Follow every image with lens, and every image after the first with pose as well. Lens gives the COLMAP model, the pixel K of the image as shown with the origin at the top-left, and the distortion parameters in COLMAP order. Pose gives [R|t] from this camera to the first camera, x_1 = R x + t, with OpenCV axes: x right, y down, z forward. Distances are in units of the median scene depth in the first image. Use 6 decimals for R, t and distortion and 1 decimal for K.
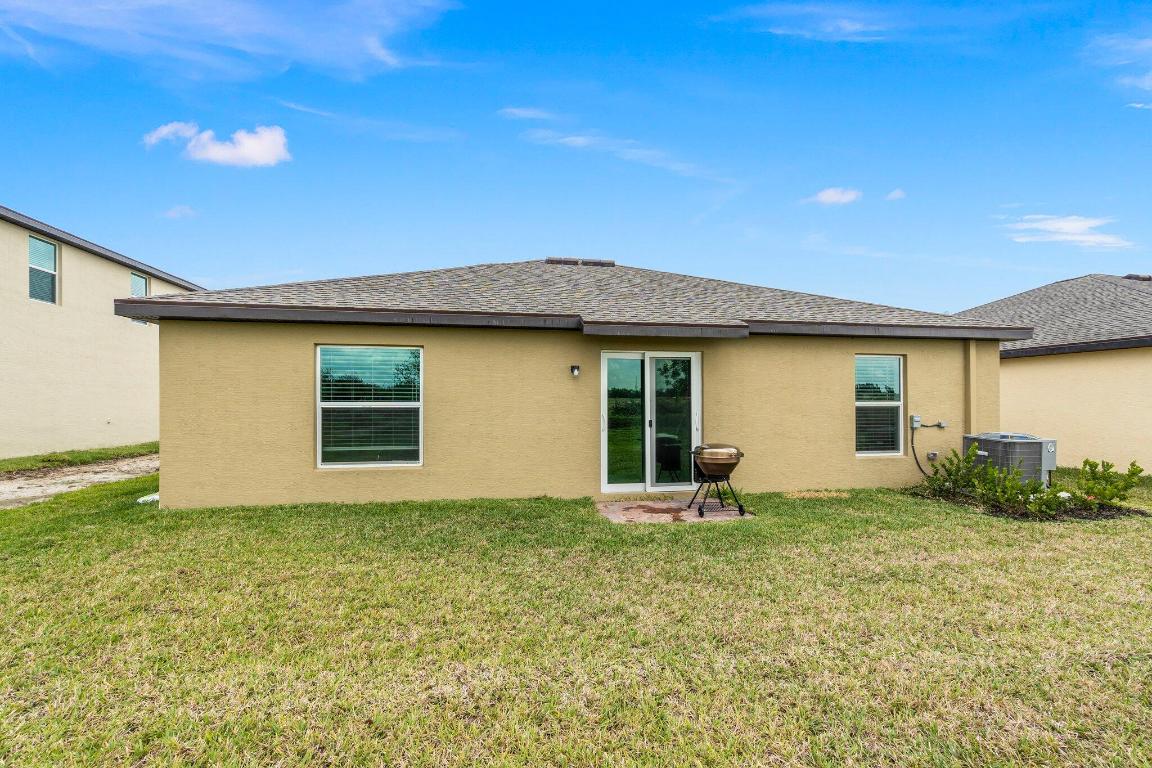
lens RADIAL K [[501.6, 0, 575.4], [0, 501.6, 403.8], [0, 0, 1]] dist [-0.000656, -0.000219]
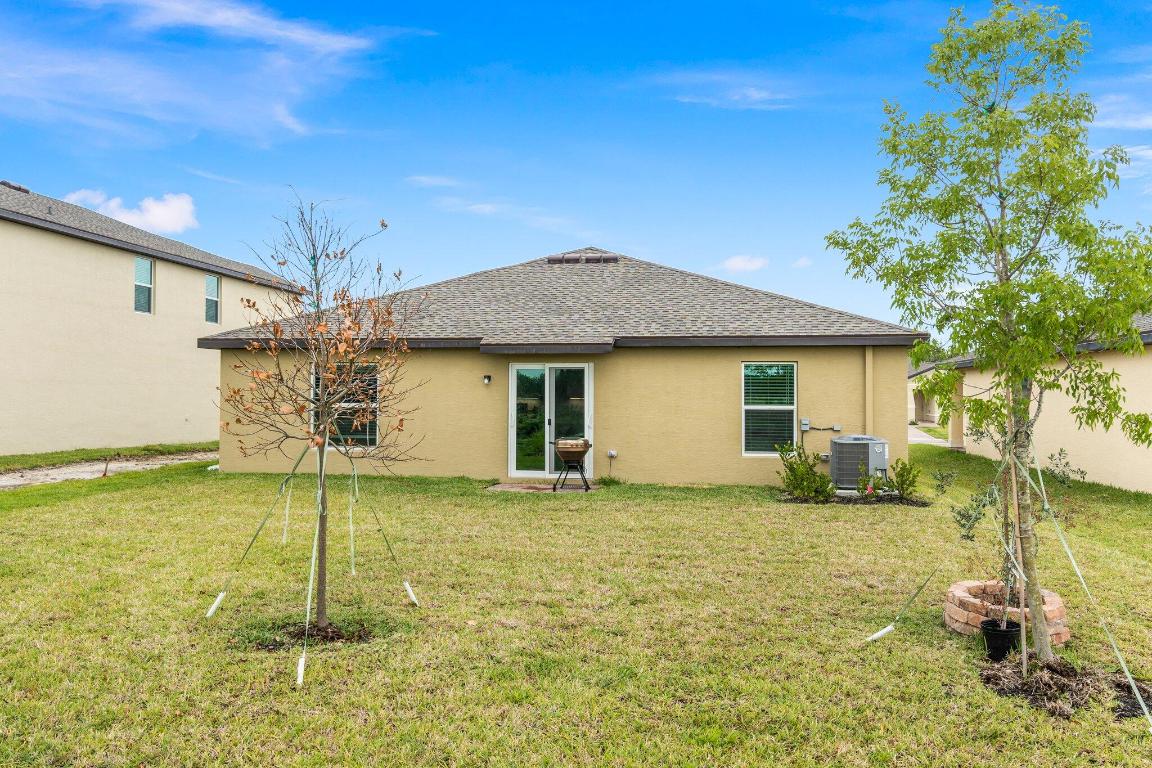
lens RADIAL K [[907.3, 0, 576.0], [0, 907.3, 384.0], [0, 0, 1]] dist [-0.007302, 0.003618]
pose [[0.944827, -0.001403, -0.327566, 0.907761], [-0.006016, 0.999748, -0.021635, -0.005005], [0.327514, 0.022412, 0.944581, -1.035589]]
